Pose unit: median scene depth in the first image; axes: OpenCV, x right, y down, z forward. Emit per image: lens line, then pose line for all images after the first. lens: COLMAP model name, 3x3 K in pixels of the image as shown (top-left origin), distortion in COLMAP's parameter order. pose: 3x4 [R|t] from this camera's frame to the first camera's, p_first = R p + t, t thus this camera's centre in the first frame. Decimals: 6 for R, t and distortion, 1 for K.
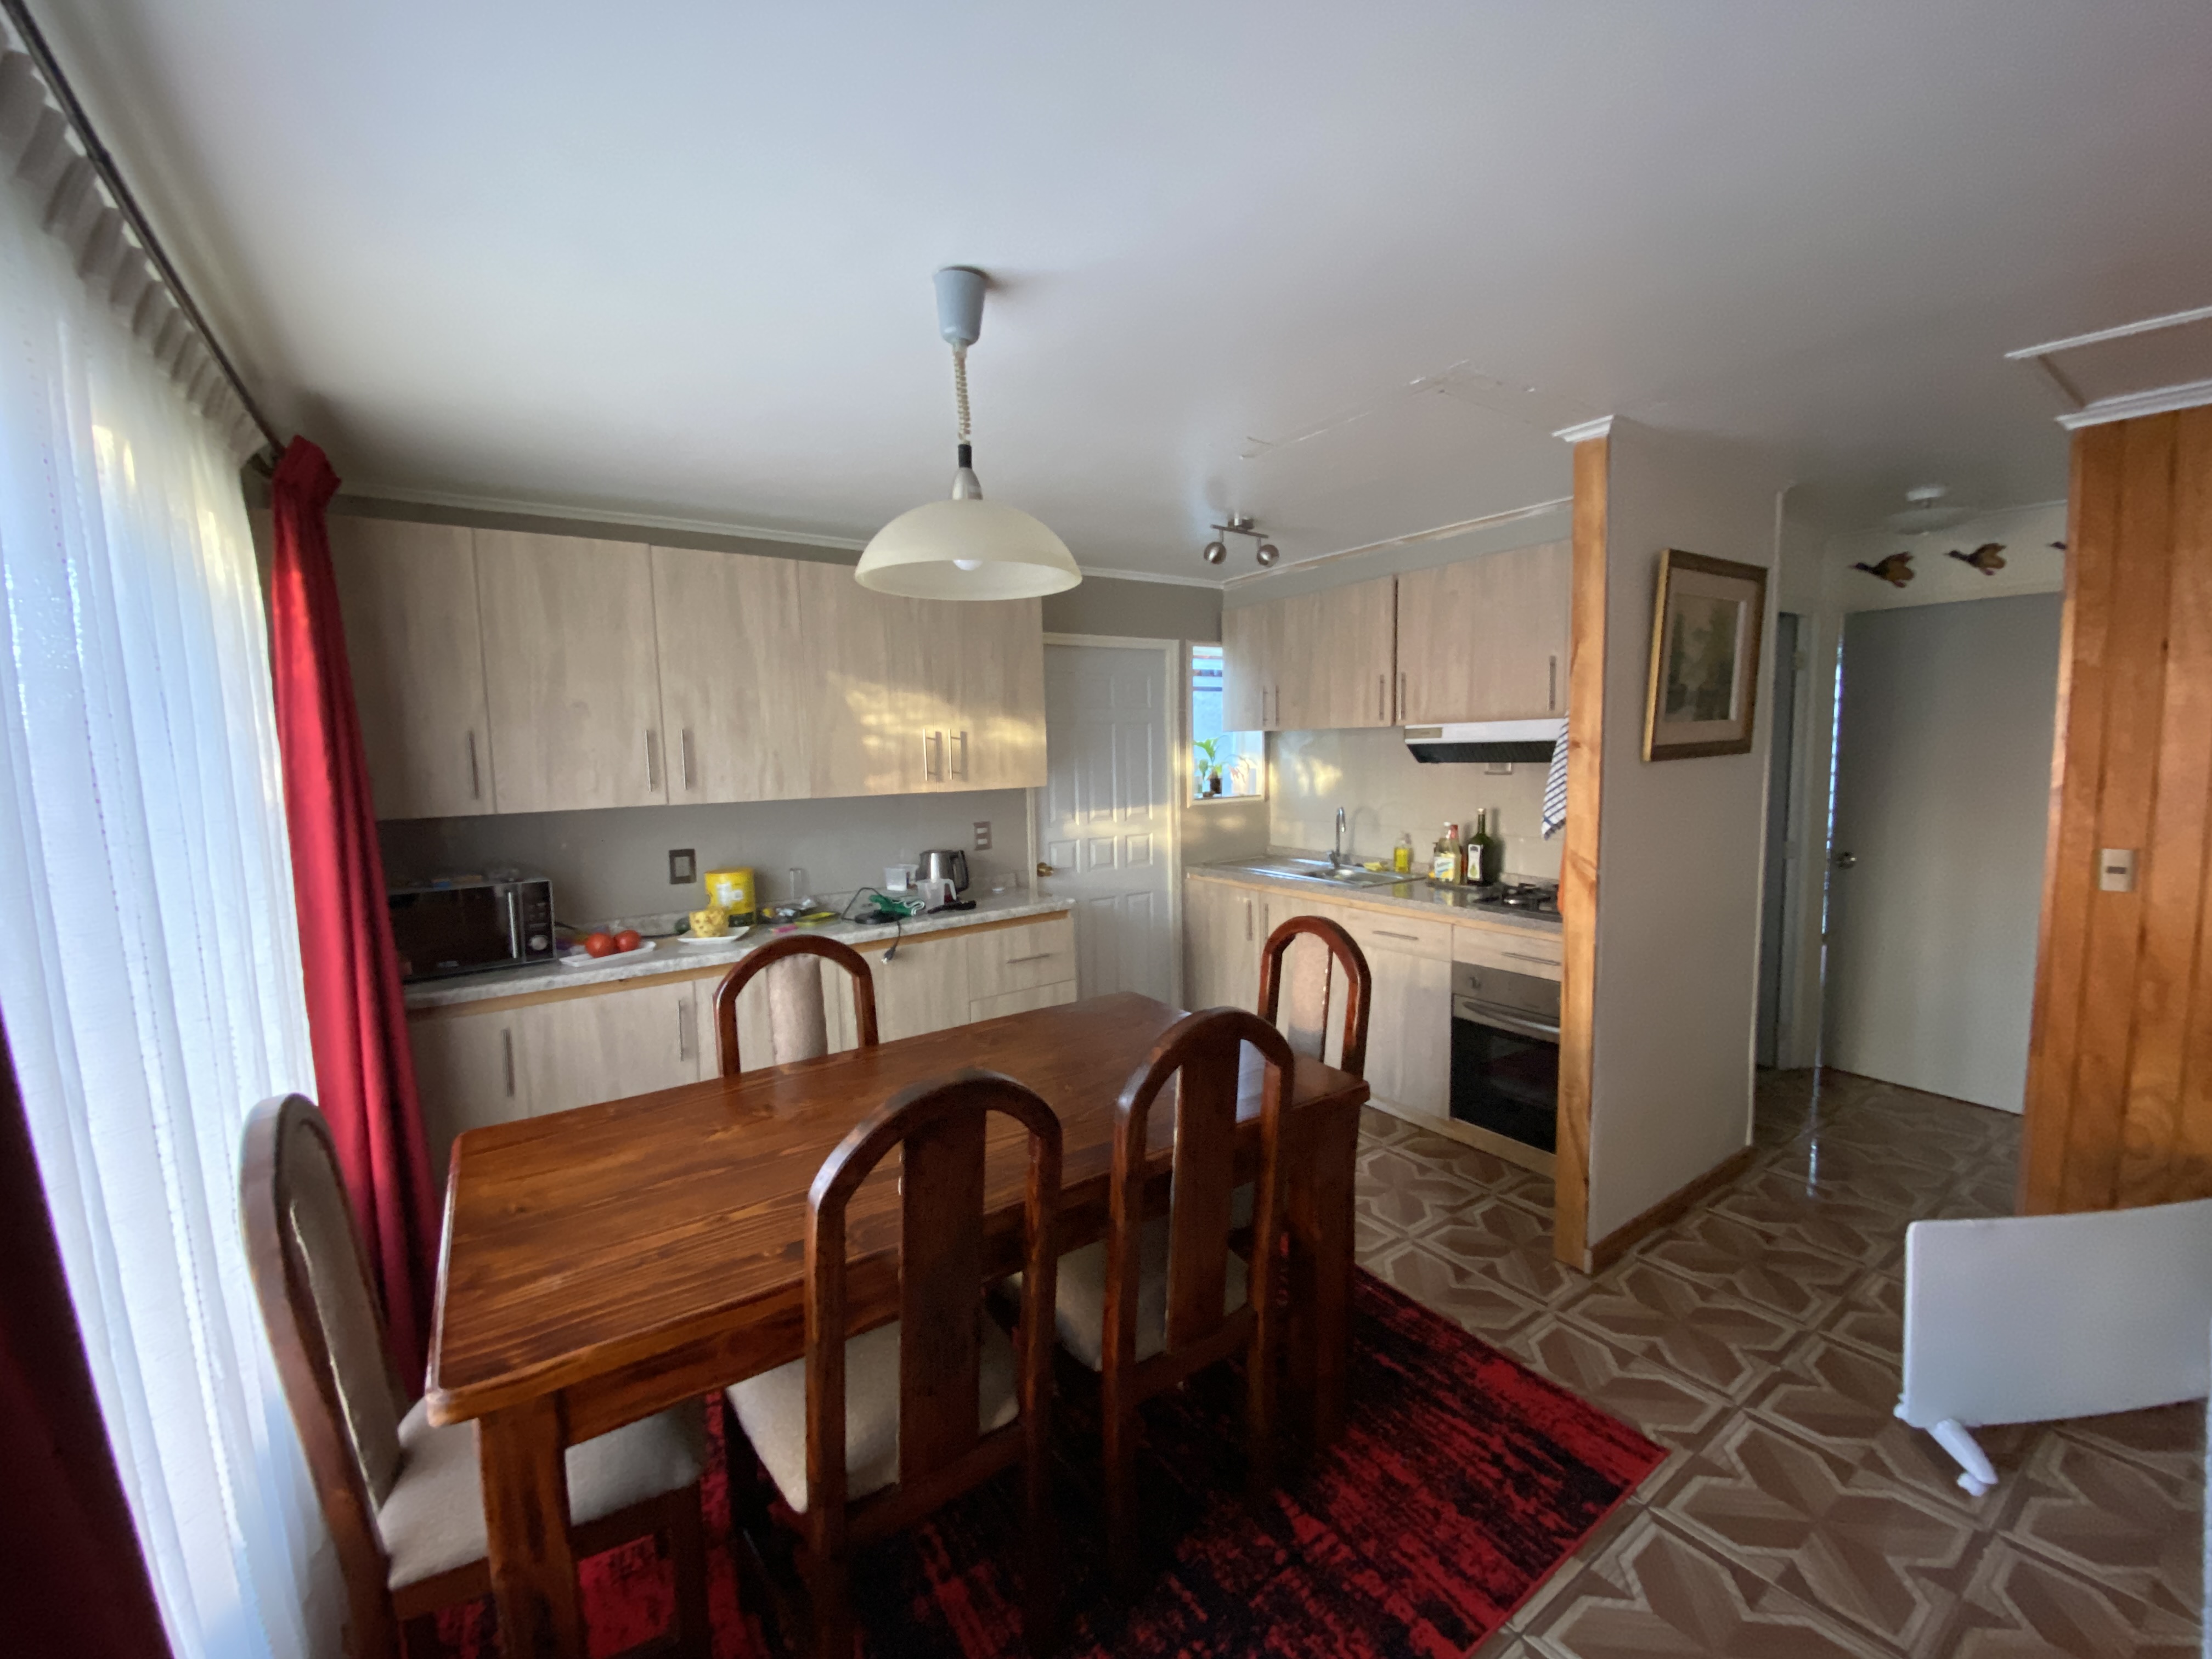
lens RADIAL K [[896.1, 0, 1106.0], [0, 896.1, 829.5], [0, 0, 1]] dist [0.027521, -0.024377]
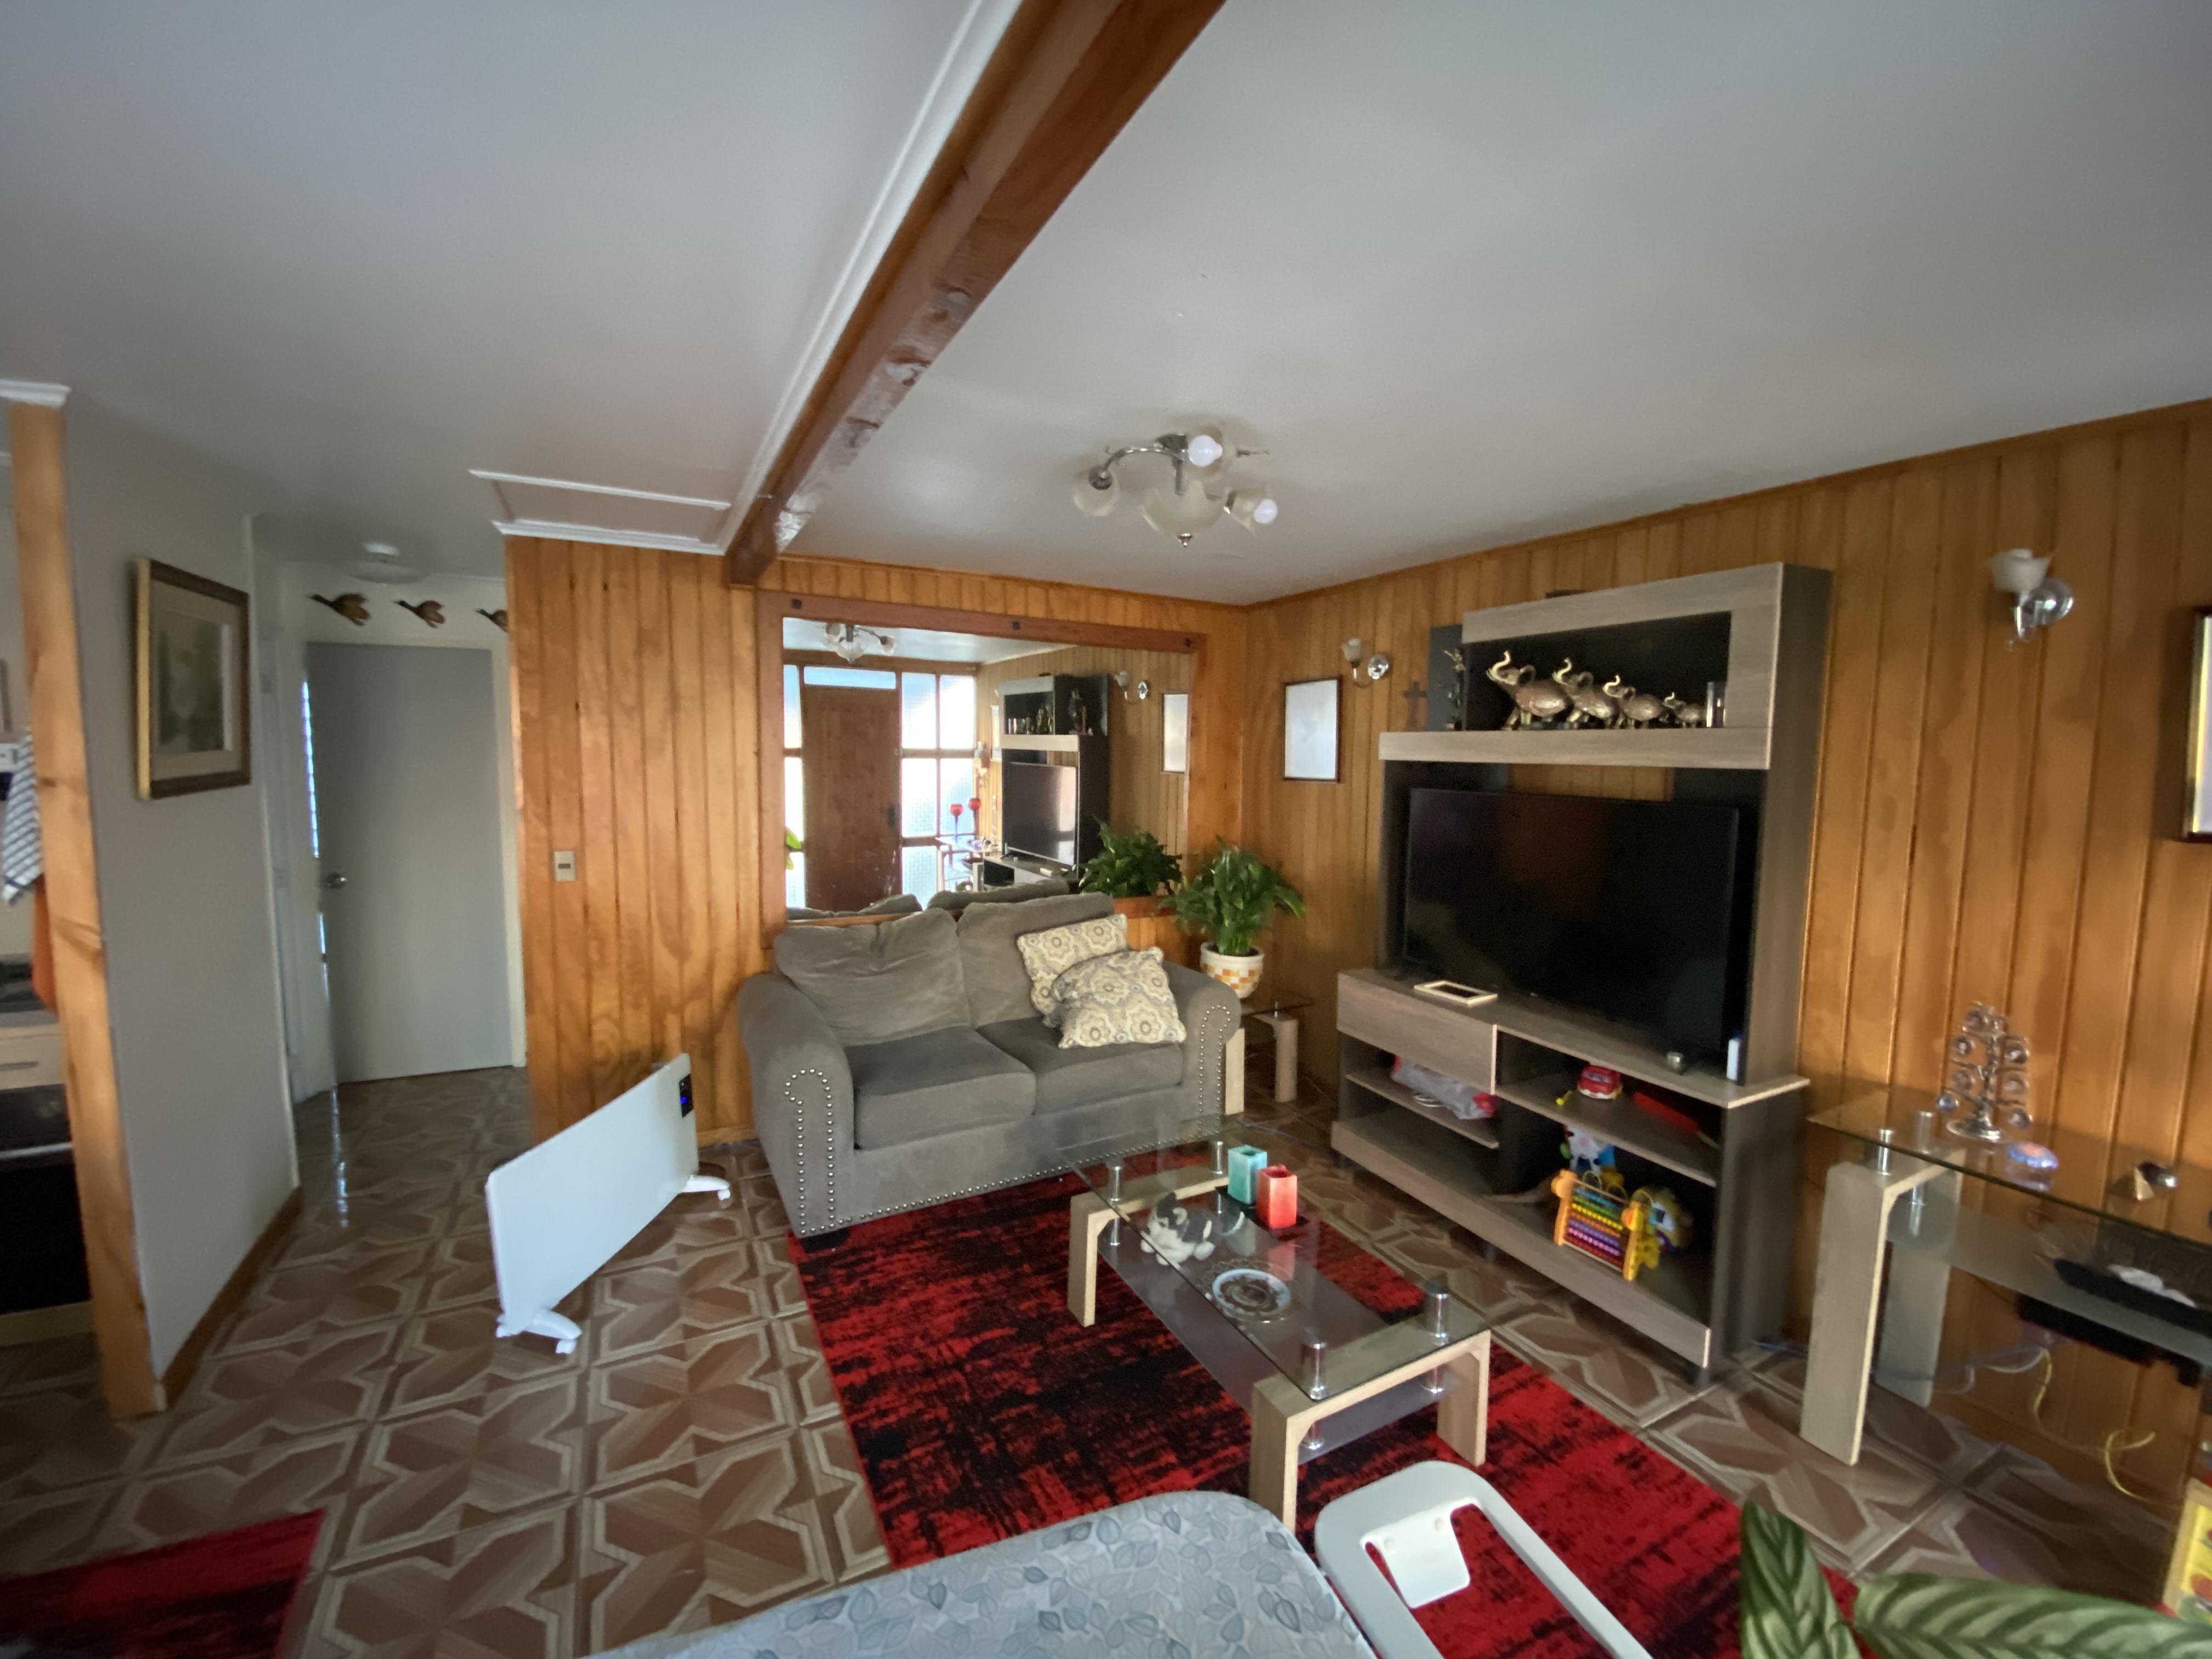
lens RADIAL K [[884.4, 0, 1106.0], [0, 884.4, 829.5], [0, 0, 1]] dist [0.026232, -0.021361]
pose [[0.122166, -0.067776, 0.990193, -0.129231], [0.077293, 0.995286, 0.058588, -0.027116], [-0.989495, 0.069377, 0.126829, -0.010274]]
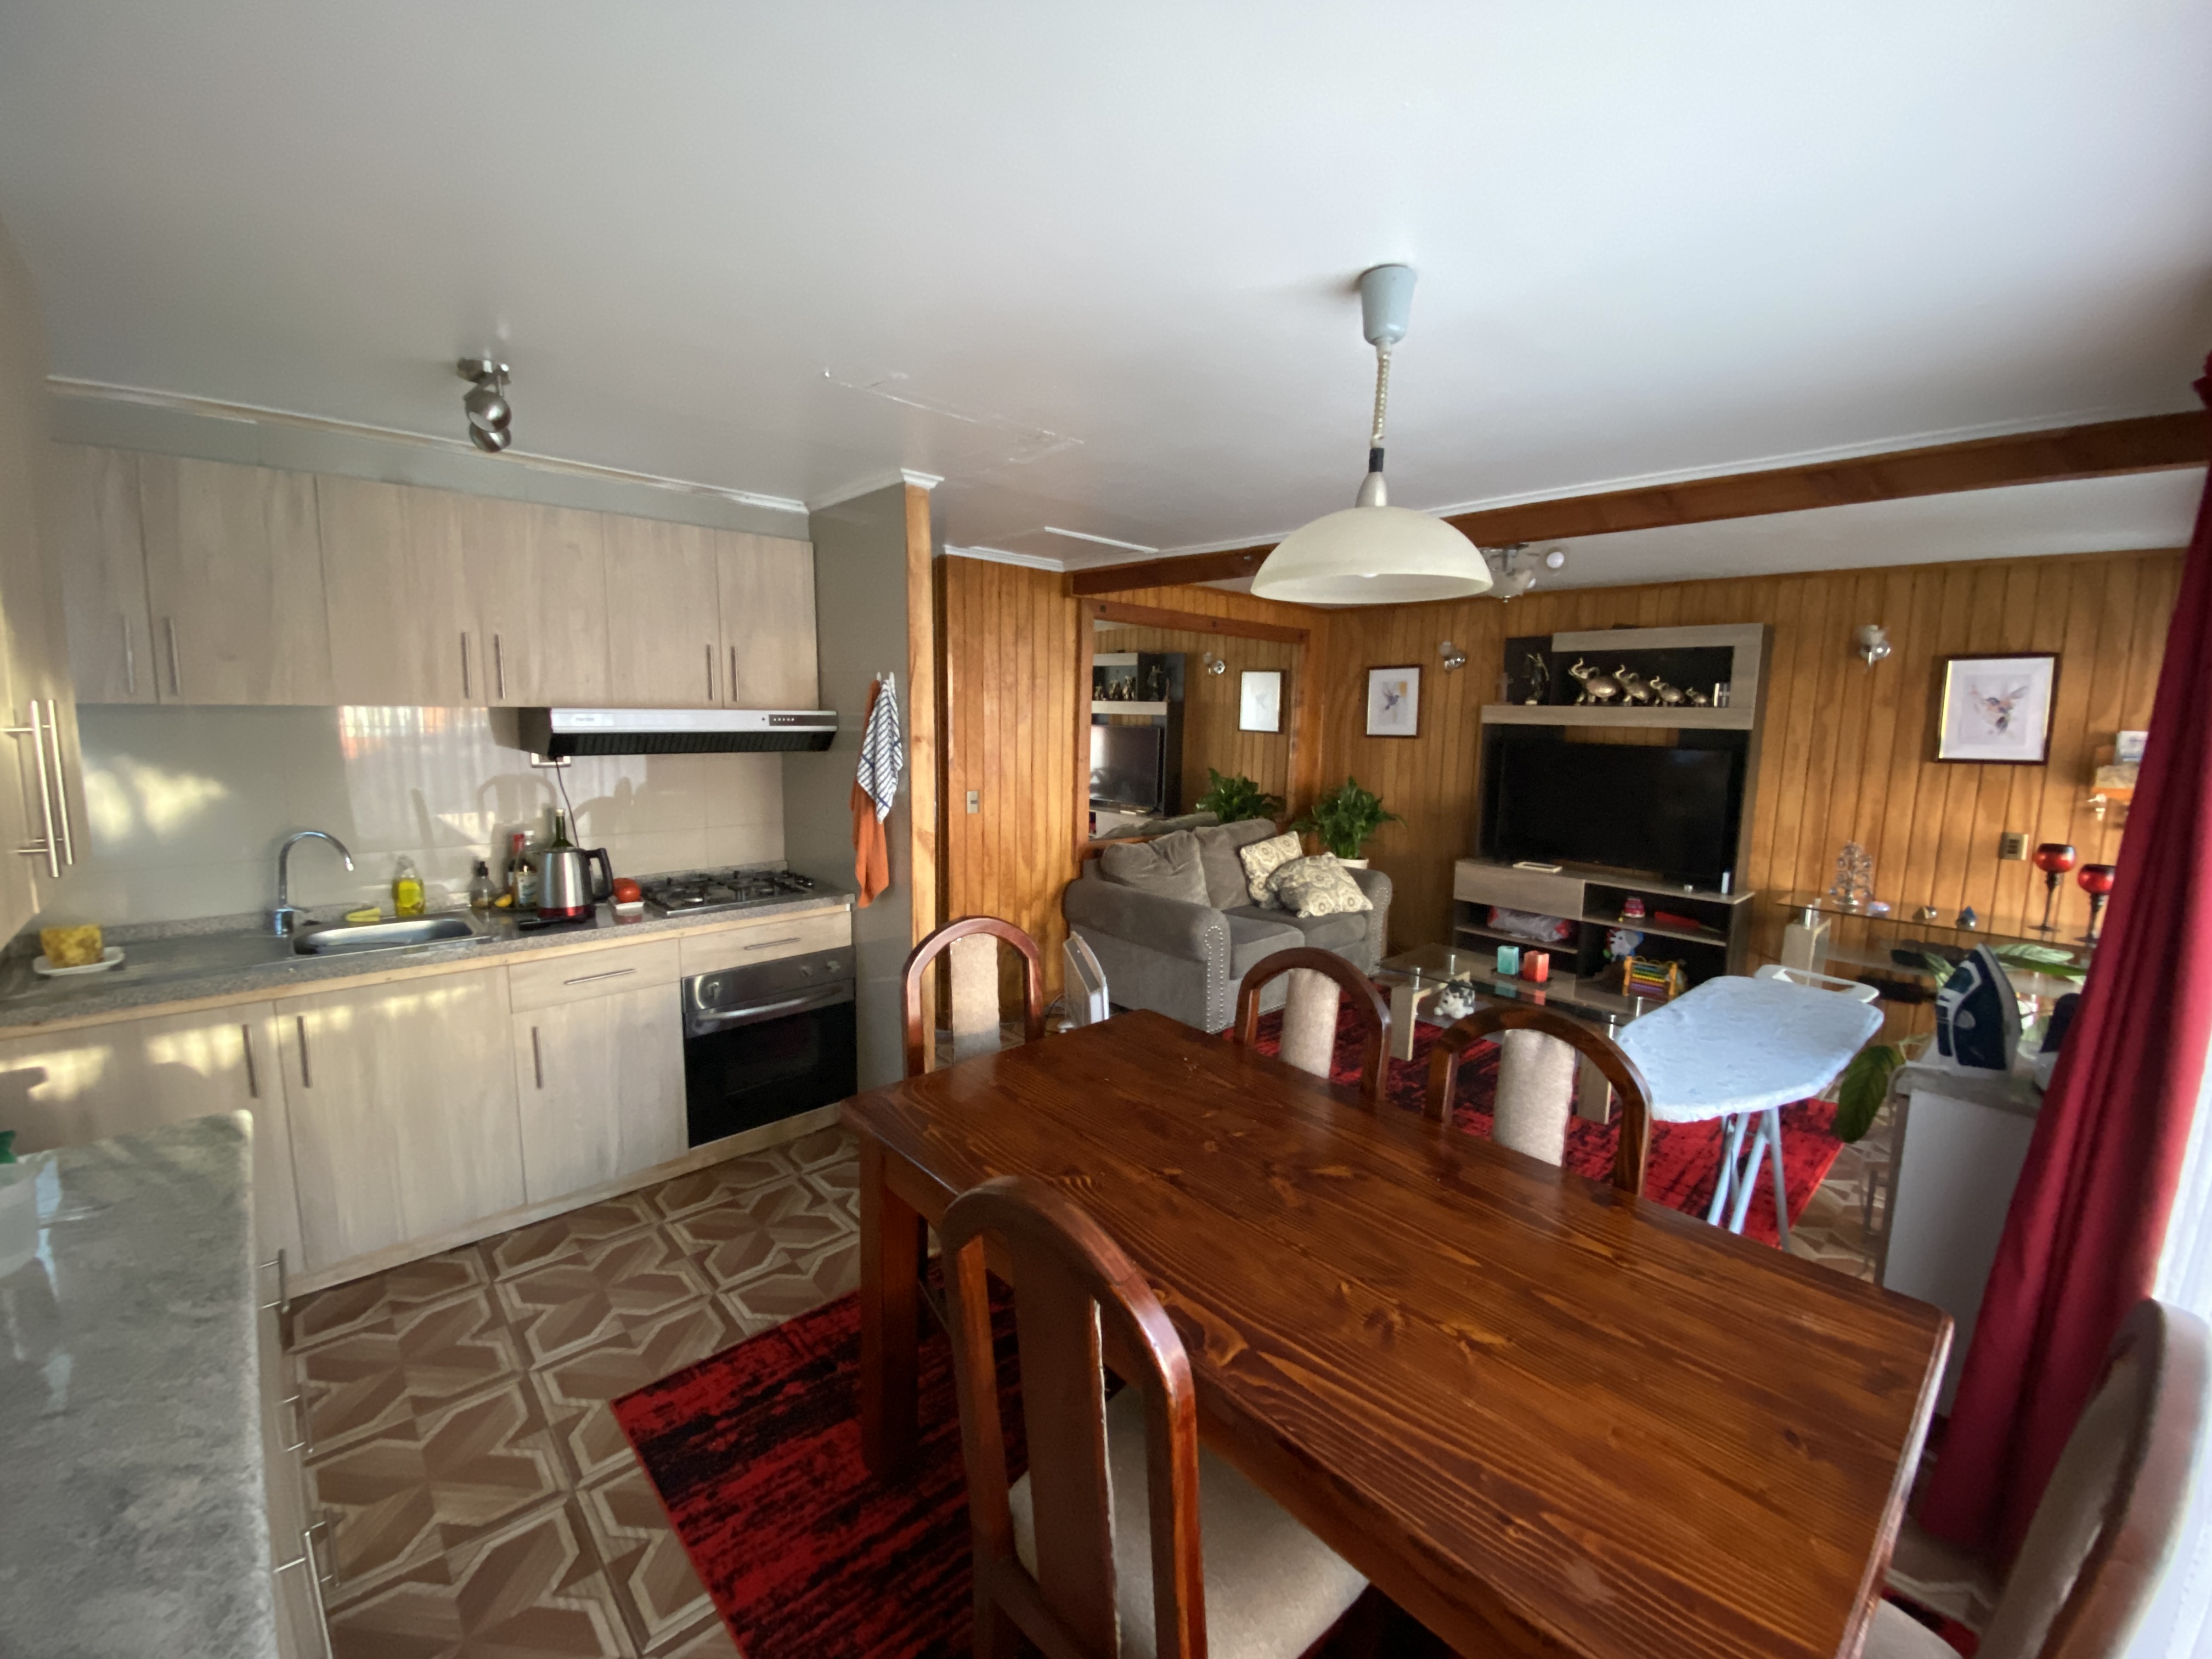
lens RADIAL K [[884.4, 0, 1106.0], [0, 884.4, 829.5], [0, 0, 1]] dist [0.026232, -0.021361]
pose [[-0.136136, -0.115482, 0.983936, -0.775730], [0.077510, 0.988897, 0.126788, -0.117302], [-0.987653, 0.093525, -0.125673, 1.014297]]
